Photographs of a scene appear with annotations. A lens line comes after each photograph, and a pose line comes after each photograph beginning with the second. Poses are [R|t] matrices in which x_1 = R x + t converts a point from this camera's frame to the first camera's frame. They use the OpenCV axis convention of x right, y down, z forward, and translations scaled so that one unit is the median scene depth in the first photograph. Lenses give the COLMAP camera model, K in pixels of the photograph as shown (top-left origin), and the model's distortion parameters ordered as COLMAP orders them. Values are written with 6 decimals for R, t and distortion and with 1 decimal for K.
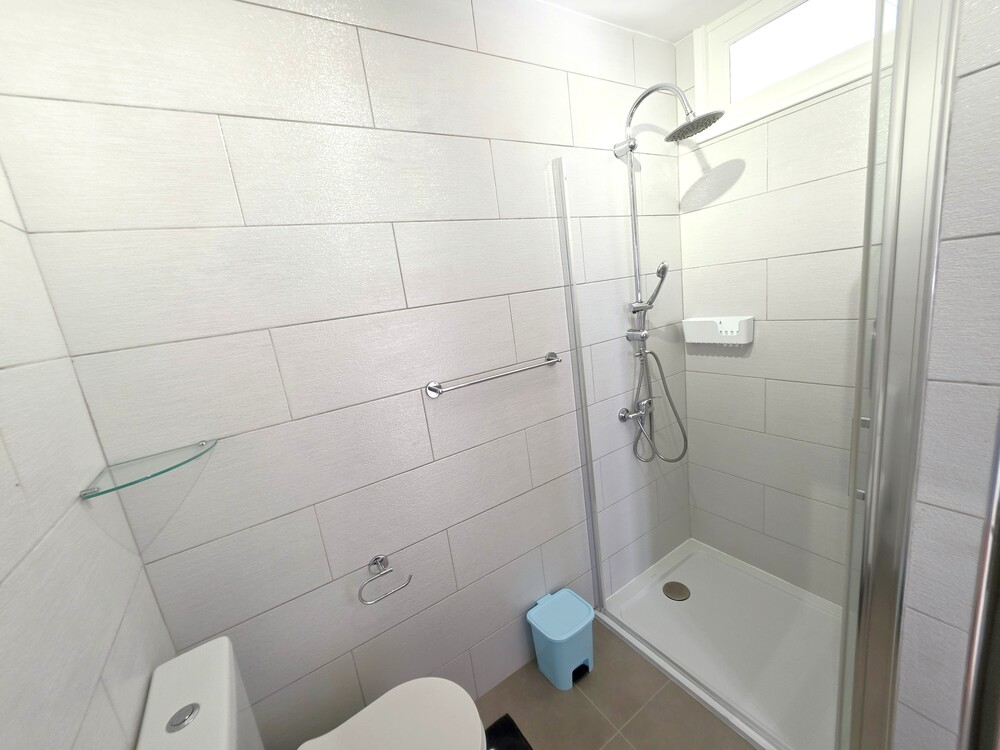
lens RADIAL K [[404.0, 0, 502.4], [0, 404.0, 378.4], [0, 0, 1]] dist [-0.003103, 0.001191]
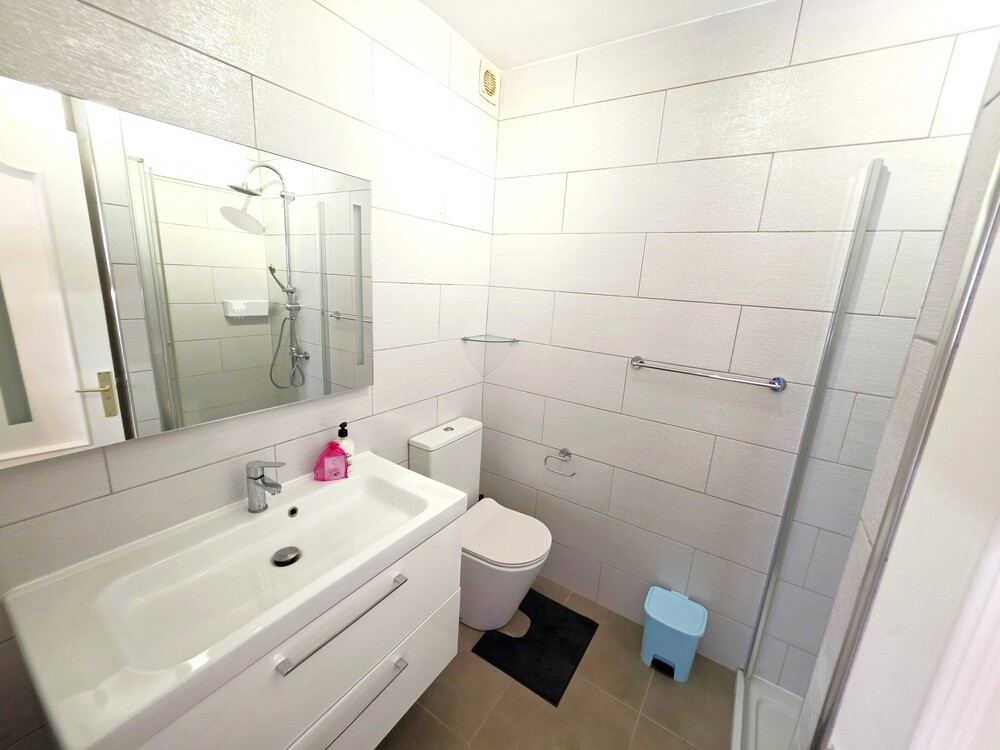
lens RADIAL K [[404.0, 0, 505.6], [0, 404.0, 374.3], [0, 0, 1]] dist [-0.003103, 0.001191]
pose [[0.379917, 0.356887, -0.853402, 0.699064], [-0.304370, 0.919433, 0.249002, -0.115834], [0.873511, 0.165150, 0.457934, 0.036123]]
